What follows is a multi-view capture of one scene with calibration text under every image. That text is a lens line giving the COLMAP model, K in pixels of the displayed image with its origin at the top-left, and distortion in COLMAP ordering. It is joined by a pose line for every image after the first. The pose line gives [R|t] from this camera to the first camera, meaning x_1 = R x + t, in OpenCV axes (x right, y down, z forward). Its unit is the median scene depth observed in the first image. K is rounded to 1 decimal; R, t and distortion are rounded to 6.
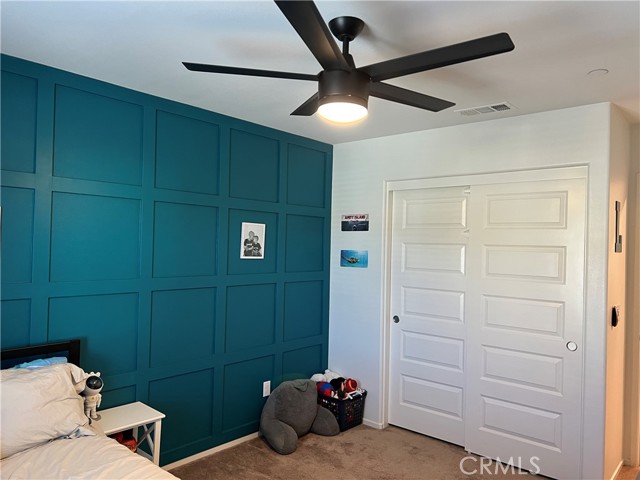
lens RADIAL K [[481.8, 0, 322.3], [0, 481.8, 242.2], [0, 0, 1]] dist [0.088824, -0.088831]
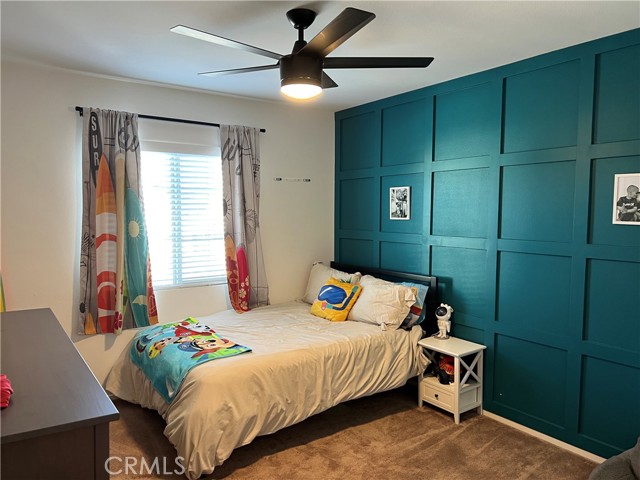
lens RADIAL K [[481.8, 0, 324.0], [0, 481.8, 239.9], [0, 0, 1]] dist [0.088824, -0.088831]
pose [[-0.267892, 0.042761, -0.962500, 0.669097], [0.005315, 0.999065, 0.042907, 0.023314], [0.963434, 0.006379, -0.267869, 0.775546]]
